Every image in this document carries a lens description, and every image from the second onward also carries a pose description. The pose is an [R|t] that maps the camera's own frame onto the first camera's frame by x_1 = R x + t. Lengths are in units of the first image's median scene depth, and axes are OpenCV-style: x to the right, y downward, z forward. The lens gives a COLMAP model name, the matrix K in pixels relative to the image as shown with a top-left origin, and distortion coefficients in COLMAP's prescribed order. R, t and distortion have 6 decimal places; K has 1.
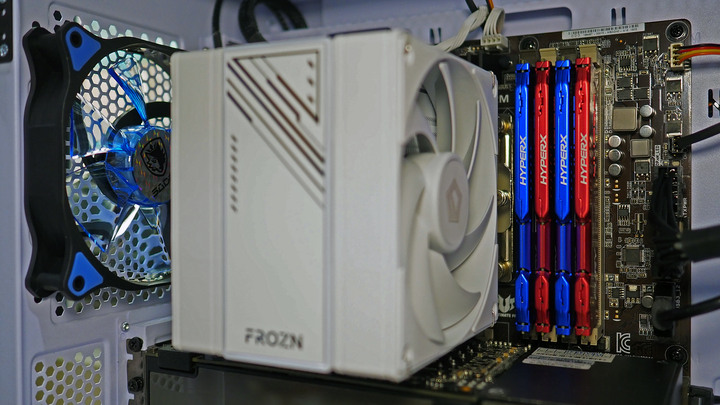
lens RADIAL K [[717.8, 0, 357.5], [0, 717.8, 203.8], [0, 0, 1]] dist [-0.019231, 0.000000]
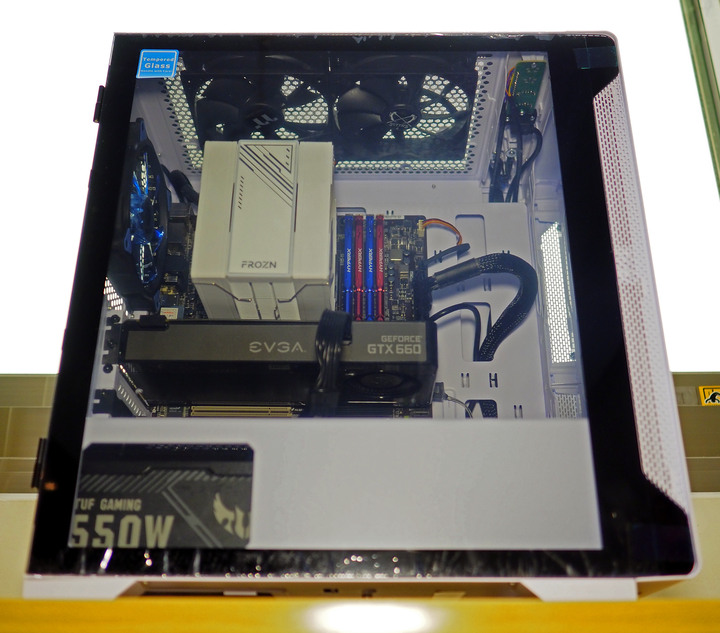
lens RADIAL K [[851.7, 0, 360.2], [0, 851.7, 315.5], [0, 0, 1]] dist [0.000676, 0.000000]
pose [[0.893632, 0.194027, 0.404691, -0.615631], [-0.000455, 0.902109, -0.431508, 1.033226], [-0.448800, 0.385426, 0.806242, -0.745054]]
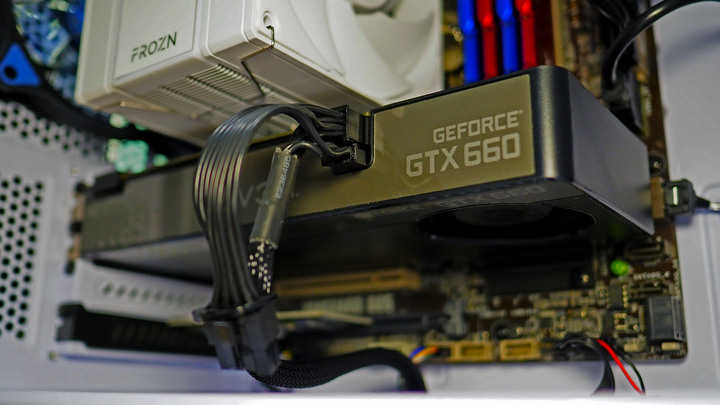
lens RADIAL K [[717.8, 0, 364.8], [0, 717.8, 206.3], [0, 0, 1]] dist [-0.019231, 0.000000]
pose [[0.987471, -0.027559, -0.155374, 0.242167], [-0.015190, 0.963457, -0.267431, 0.508832], [0.157067, 0.266441, 0.950968, 0.141247]]
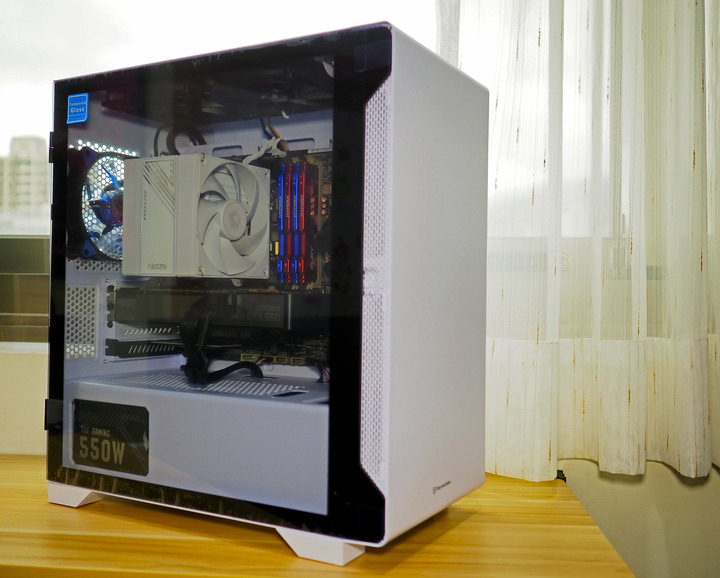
lens RADIAL K [[770.0, 0, 357.6], [0, 770.0, 287.1], [0, 0, 1]] dist [-0.012650, 0.000000]
pose [[0.999094, 0.016763, -0.039125, 0.583011], [-0.017693, 0.999566, -0.023545, 0.250145], [0.038713, 0.024216, 0.998957, -1.440870]]
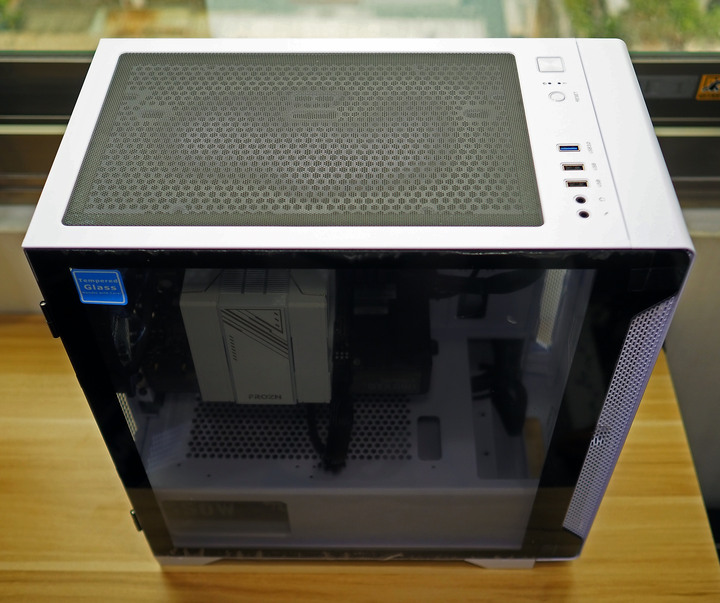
lens RADIAL K [[870.4, 0, 362.5], [0, 870.4, 302.6], [0, 0, 1]] dist [0.020358, 0.000000]
pose [[0.893689, -0.341947, 0.290502, -0.396584], [0.014921, 0.669742, 0.742444, -1.467719], [-0.448438, -0.659180, 0.603644, -0.375533]]
